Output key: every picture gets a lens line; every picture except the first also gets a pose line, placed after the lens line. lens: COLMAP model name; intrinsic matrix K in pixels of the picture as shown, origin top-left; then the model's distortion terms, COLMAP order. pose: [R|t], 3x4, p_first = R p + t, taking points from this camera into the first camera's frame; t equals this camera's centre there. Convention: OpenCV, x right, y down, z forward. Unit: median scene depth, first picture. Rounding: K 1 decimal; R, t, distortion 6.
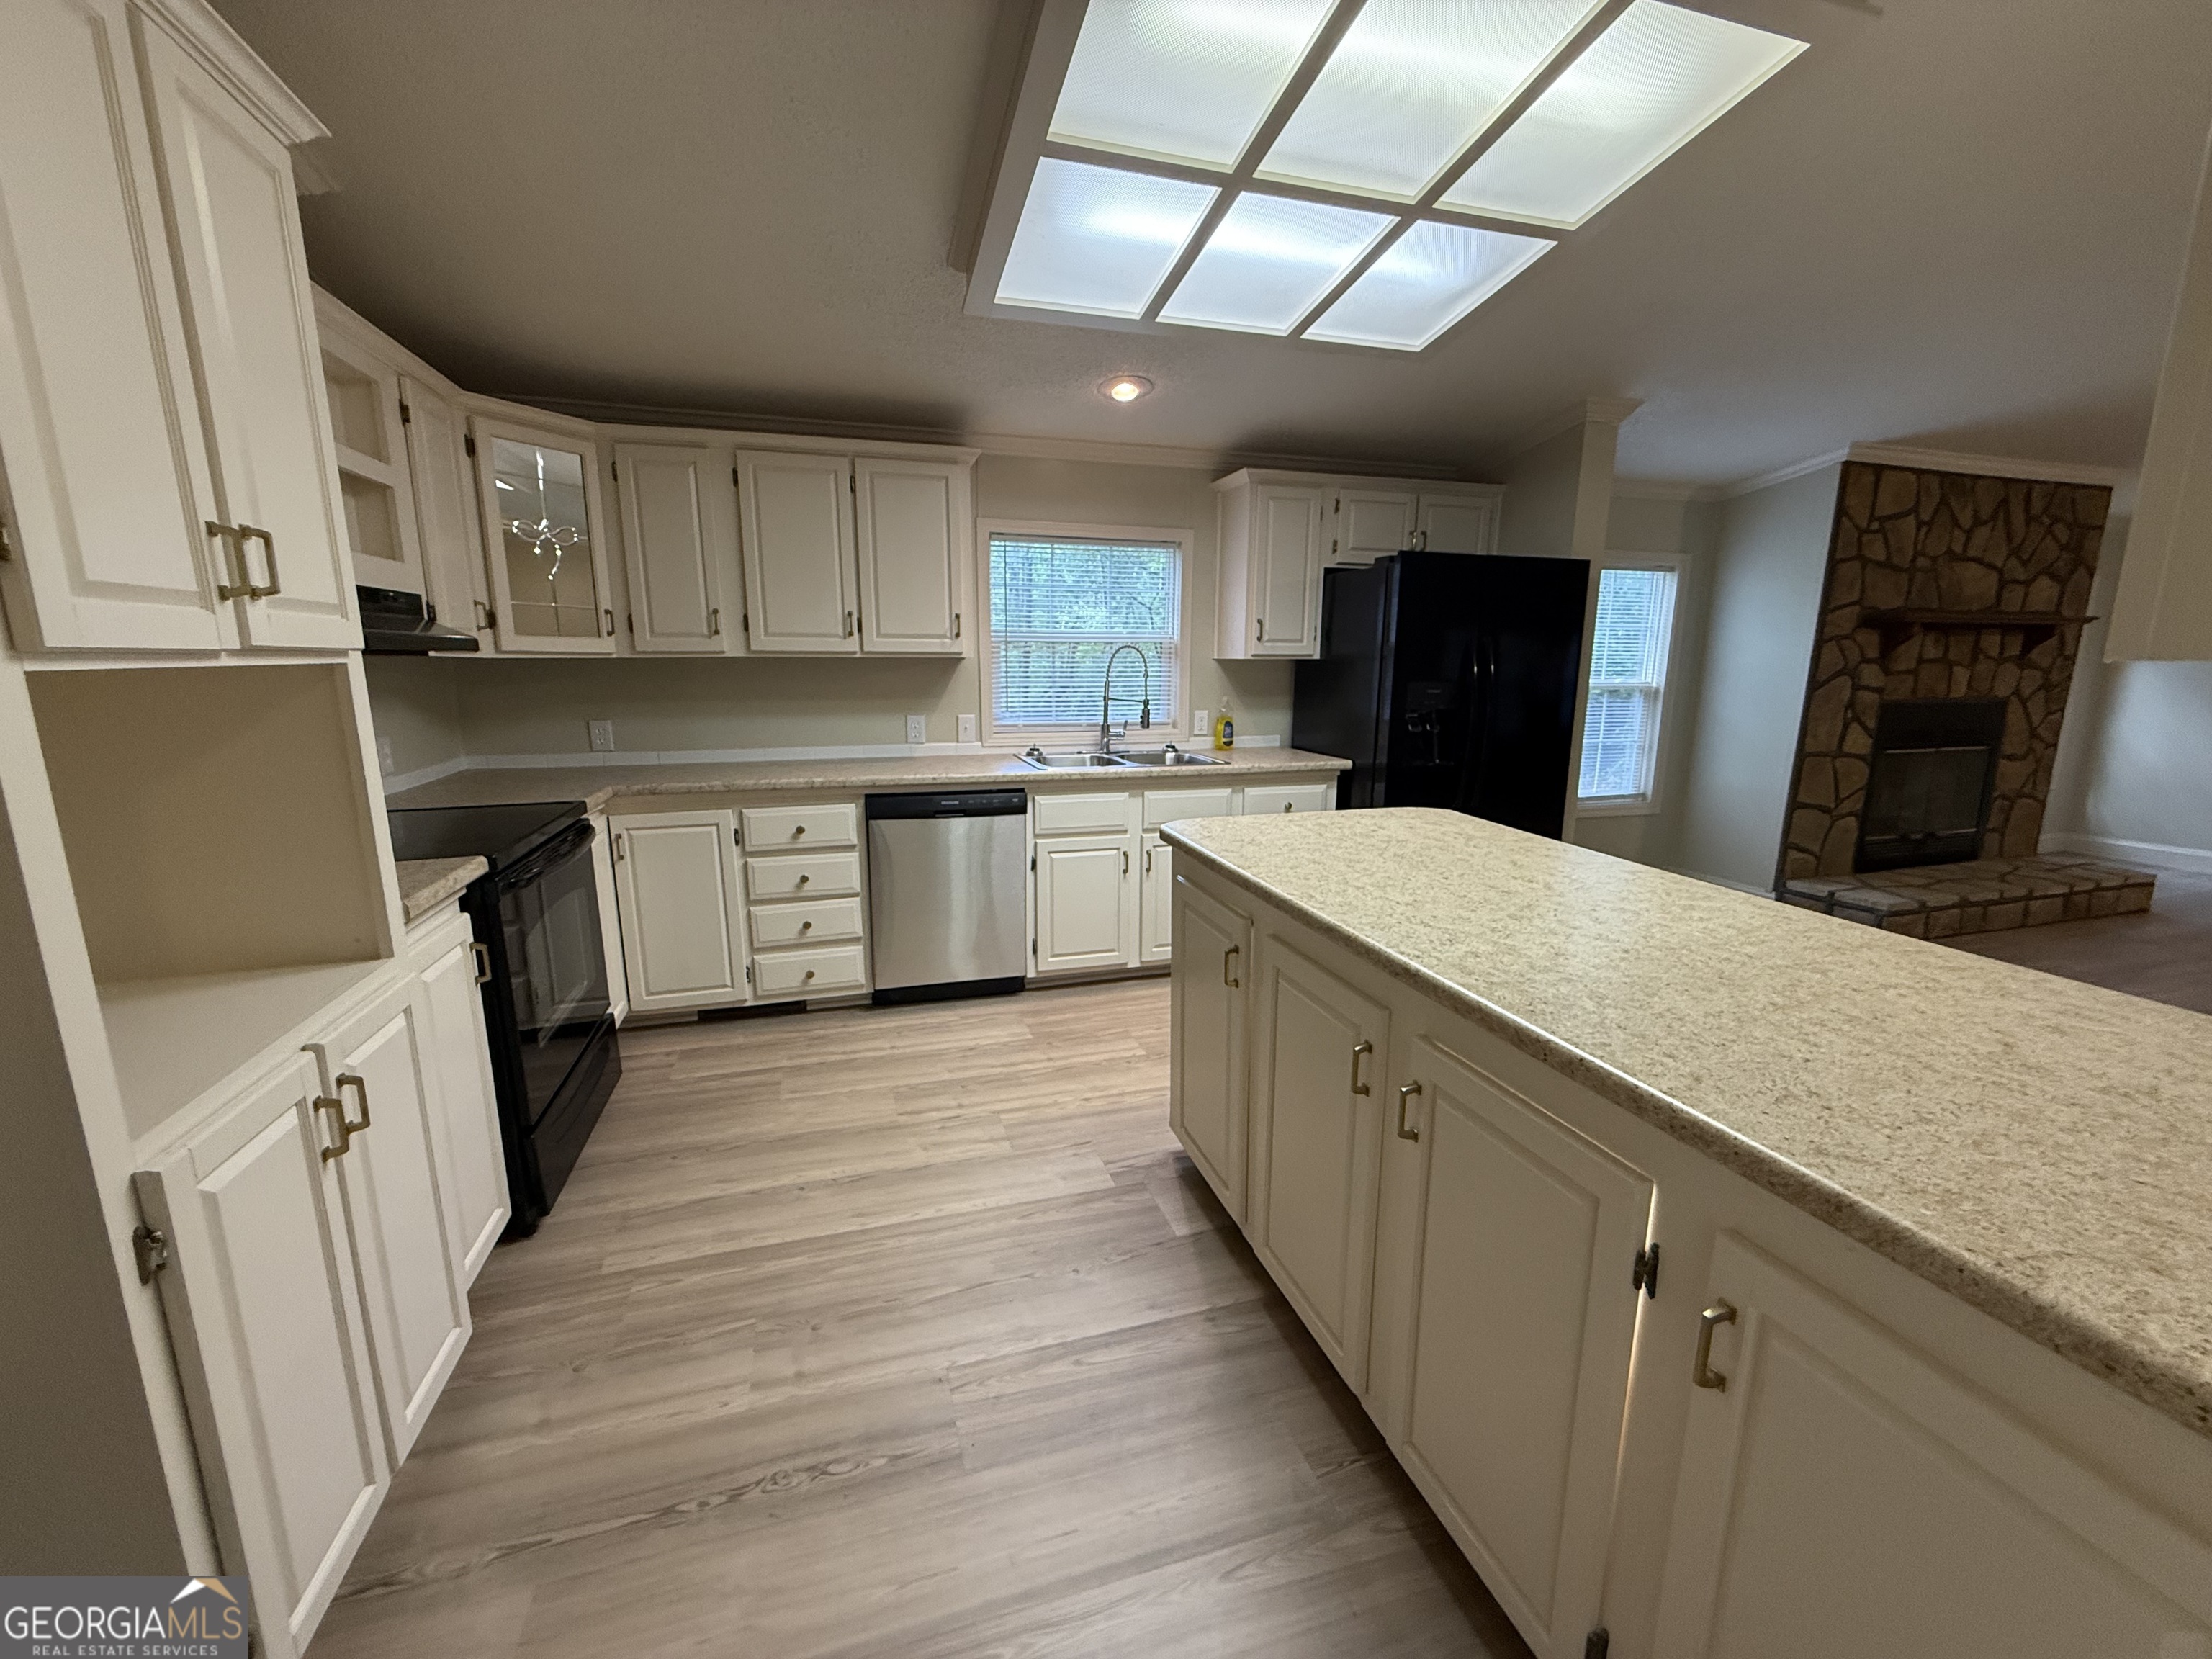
lens RADIAL K [[887.0, 0, 1107.2], [0, 887.0, 834.8], [0, 0, 1]] dist [-0.007460, -0.000049]
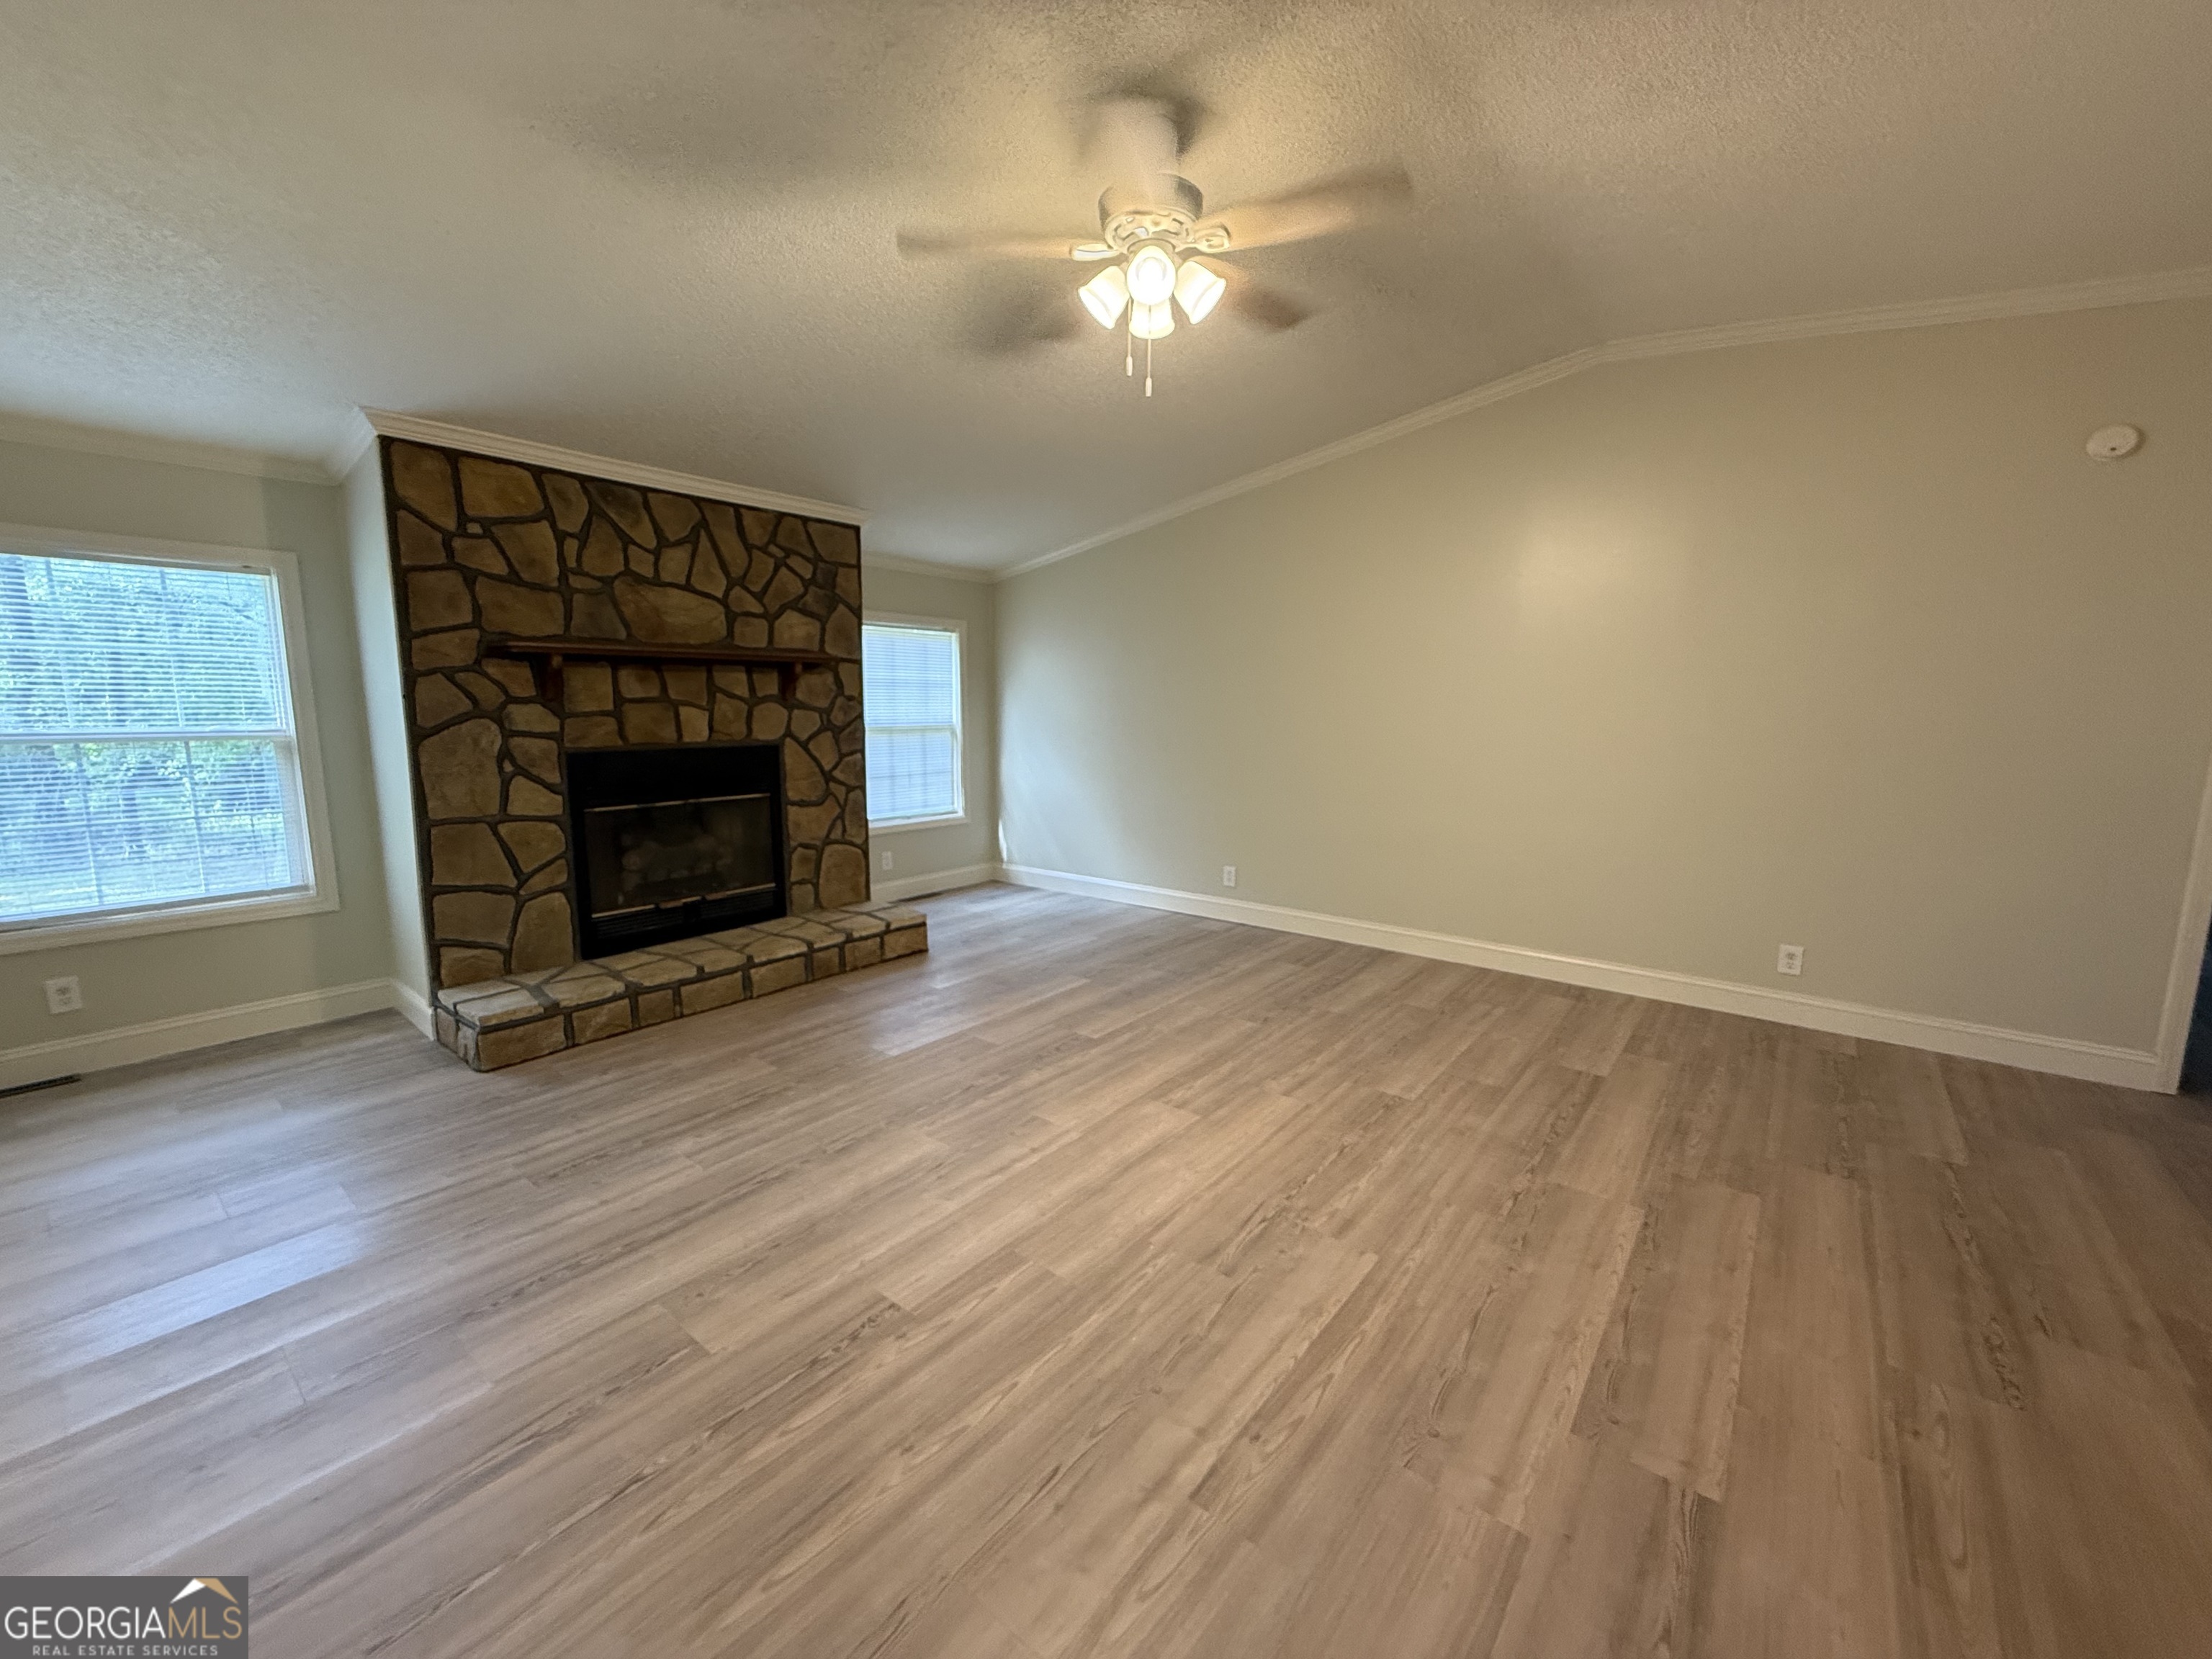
lens RADIAL K [[887.0, 0, 1093.7], [0, 887.0, 831.8], [0, 0, 1]] dist [-0.007460, -0.000049]
pose [[0.818745, -0.079849, 0.568577, 0.799535], [0.111953, 0.993477, -0.021691, -0.003890], [-0.563136, 0.081414, 0.822344, 0.061161]]
